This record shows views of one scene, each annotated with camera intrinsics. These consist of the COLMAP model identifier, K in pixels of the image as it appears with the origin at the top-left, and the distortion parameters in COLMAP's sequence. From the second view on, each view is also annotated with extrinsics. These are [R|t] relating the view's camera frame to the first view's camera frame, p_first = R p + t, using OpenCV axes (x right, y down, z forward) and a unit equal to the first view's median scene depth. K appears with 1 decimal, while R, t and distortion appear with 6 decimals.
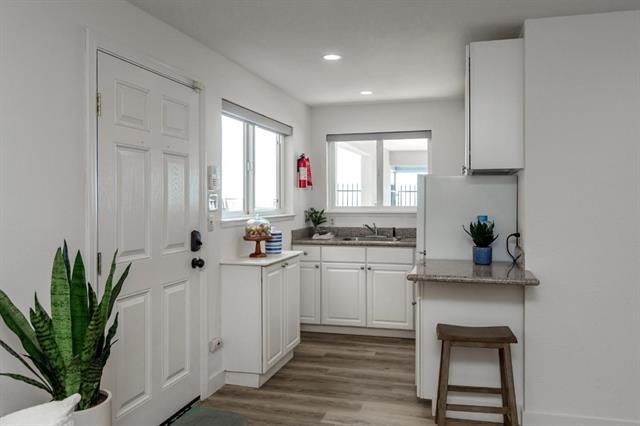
lens RADIAL K [[427.8, 0, 320.0], [0, 427.8, 213.0], [0, 0, 1]] dist [-0.004893, -0.001361]
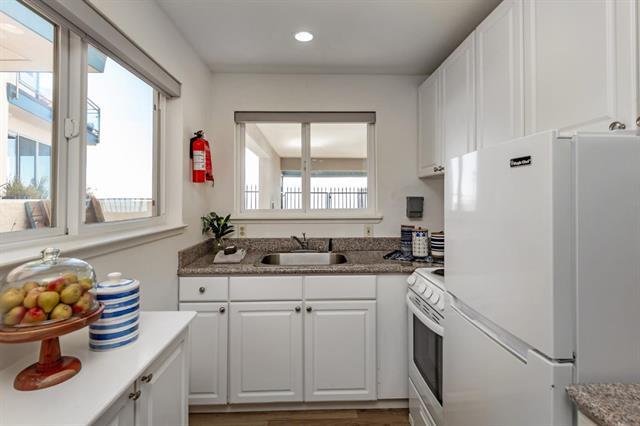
lens RADIAL K [[333.0, 0, 322.4], [0, 333.0, 194.6], [0, 0, 1]] dist [-0.000617, -0.000271]
pose [[0.952003, 0.005804, 0.306035, -0.016101], [0.007984, 0.999009, -0.043782, -0.016823], [-0.305986, 0.044124, 0.951013, 0.463061]]
